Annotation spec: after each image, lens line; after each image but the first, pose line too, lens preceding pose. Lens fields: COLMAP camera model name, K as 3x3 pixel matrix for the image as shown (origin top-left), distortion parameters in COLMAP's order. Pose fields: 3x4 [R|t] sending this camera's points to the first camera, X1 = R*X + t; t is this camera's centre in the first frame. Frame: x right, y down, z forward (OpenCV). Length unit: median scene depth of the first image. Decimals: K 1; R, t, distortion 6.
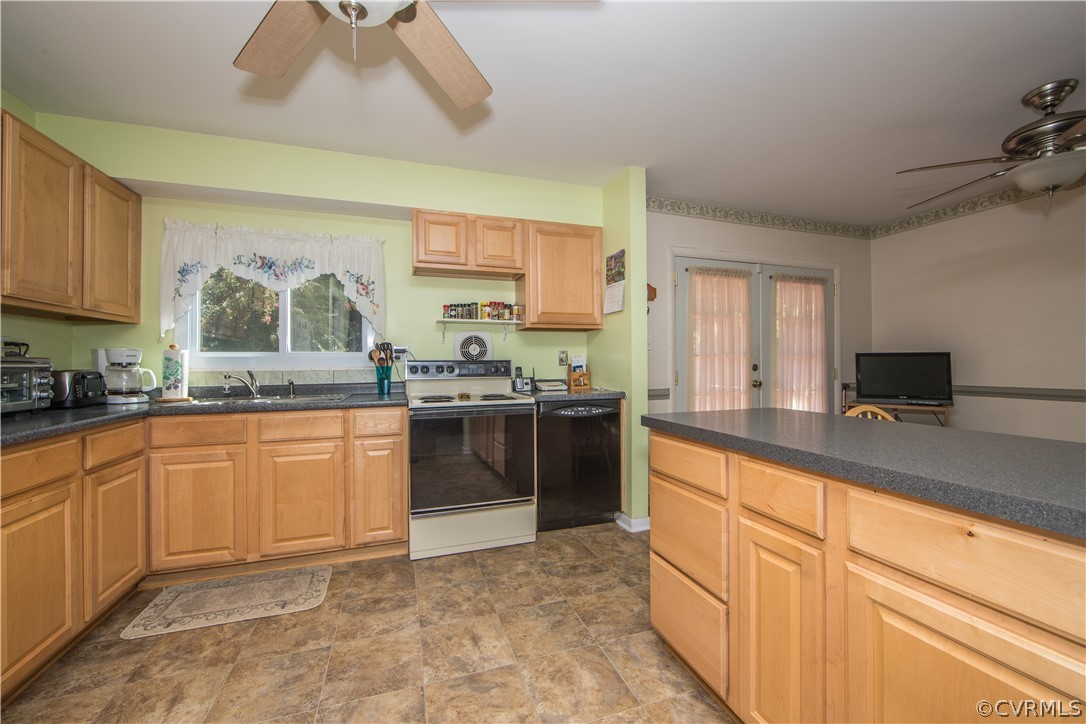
lens RADIAL K [[422.3, 0, 543.0], [0, 422.3, 362.0], [0, 0, 1]] dist [-0.012124, 0.000125]
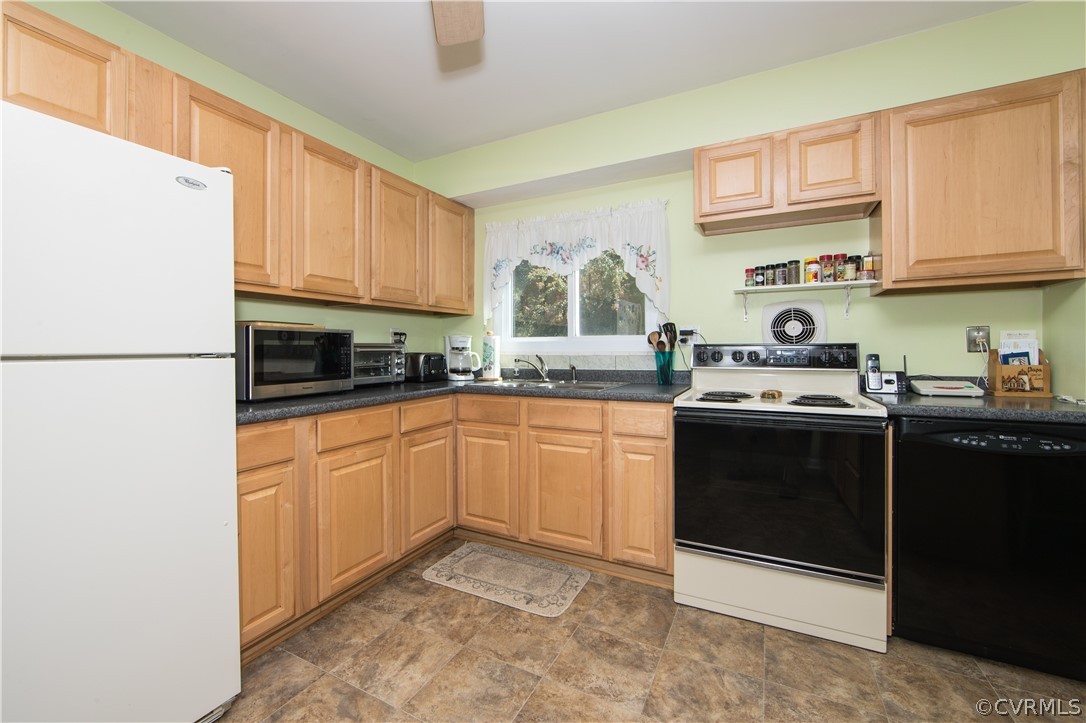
lens RADIAL K [[443.5, 0, 529.4], [0, 443.5, 349.9], [0, 0, 1]] dist [-0.011659, 0.000435]
pose [[0.684645, 0.005771, -0.728854, 0.088337], [0.002086, 0.999949, 0.009877, -0.002508], [0.728873, -0.008282, 0.684598, 0.240889]]
